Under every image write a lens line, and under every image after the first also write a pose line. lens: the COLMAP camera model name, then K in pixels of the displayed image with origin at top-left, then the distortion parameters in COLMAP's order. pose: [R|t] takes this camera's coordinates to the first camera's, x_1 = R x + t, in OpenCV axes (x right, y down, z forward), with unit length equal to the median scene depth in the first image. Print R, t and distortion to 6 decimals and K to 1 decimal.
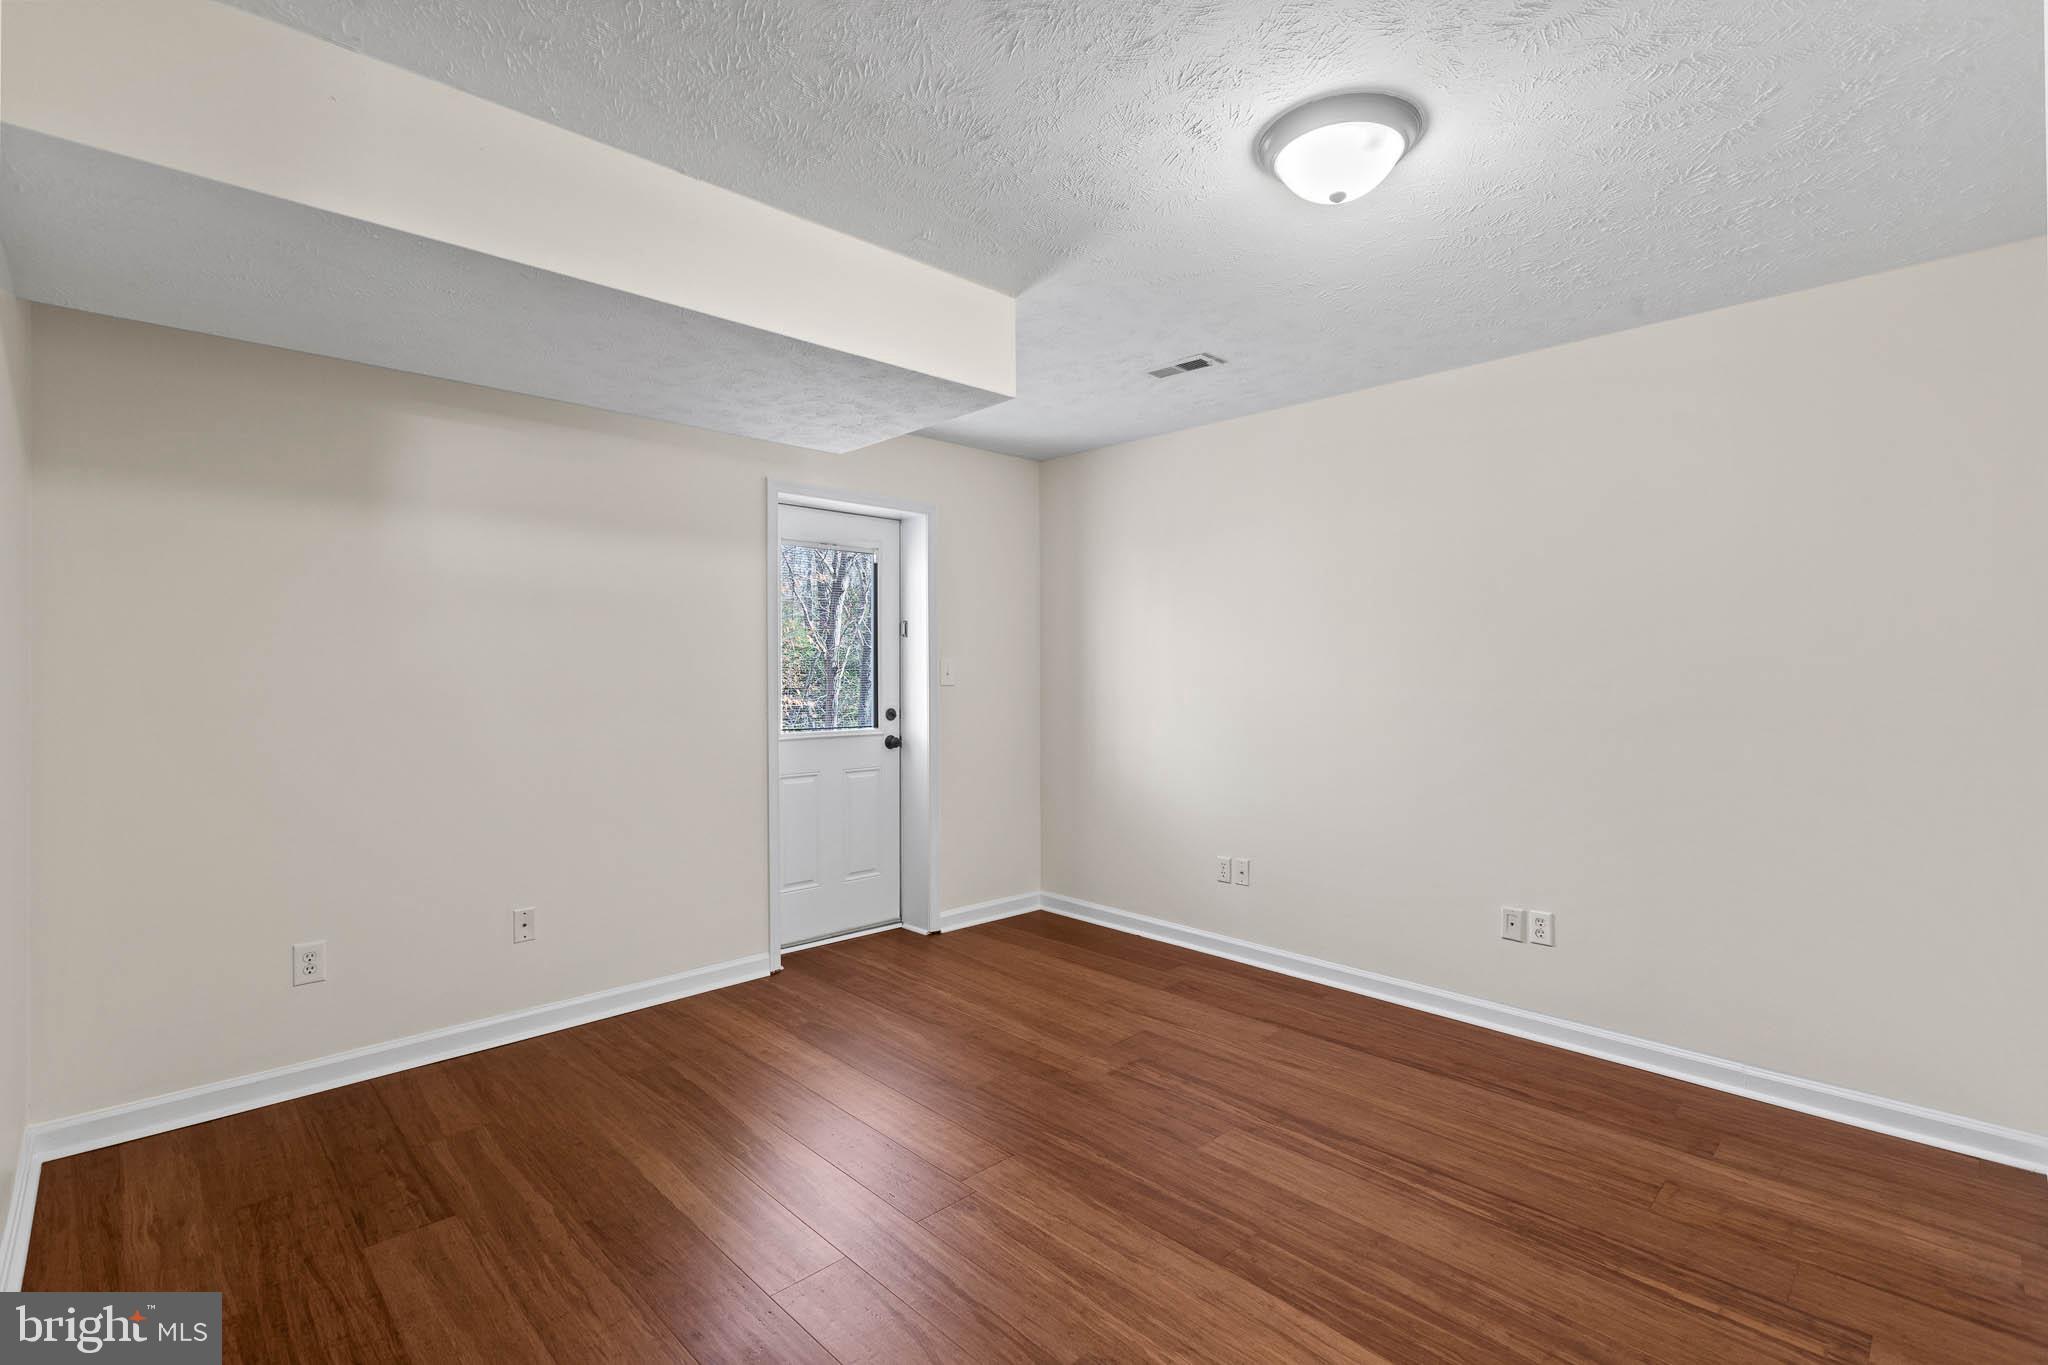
lens RADIAL K [[940.8, 0, 1024.4], [0, 940.8, 677.3], [0, 0, 1]] dist [-0.000117, -0.000014]
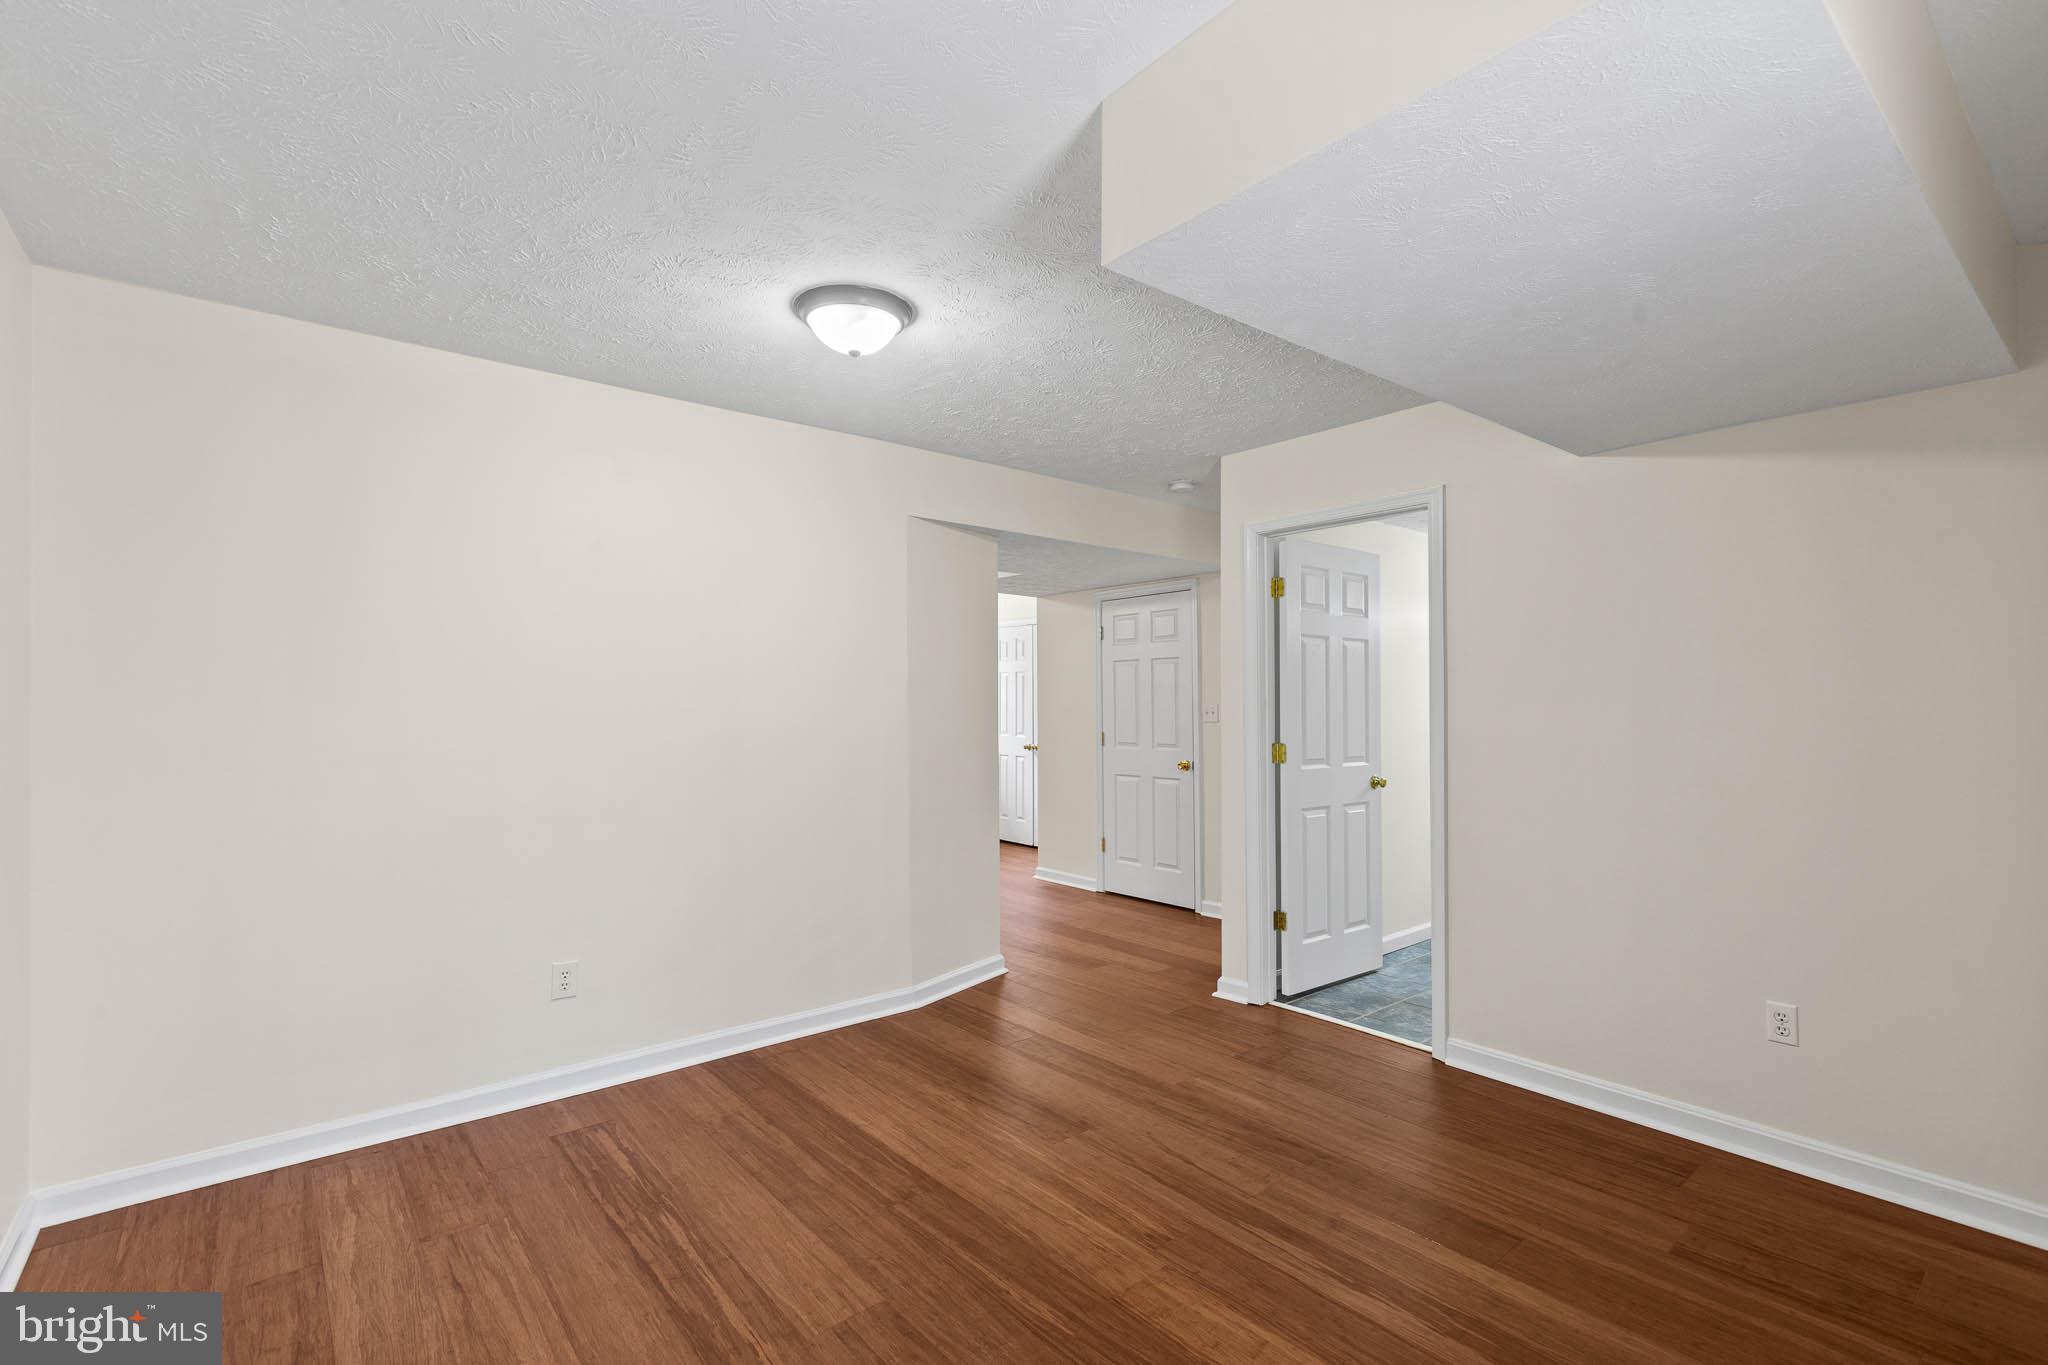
lens RADIAL K [[940.8, 0, 1023.0], [0, 940.8, 687.9], [0, 0, 1]] dist [-0.000117, -0.000014]
pose [[-0.996515, 0.001858, 0.083399, -0.004248], [0.001637, 0.999995, -0.002723, -0.025804], [-0.083404, -0.002577, -0.996513, 1.942593]]
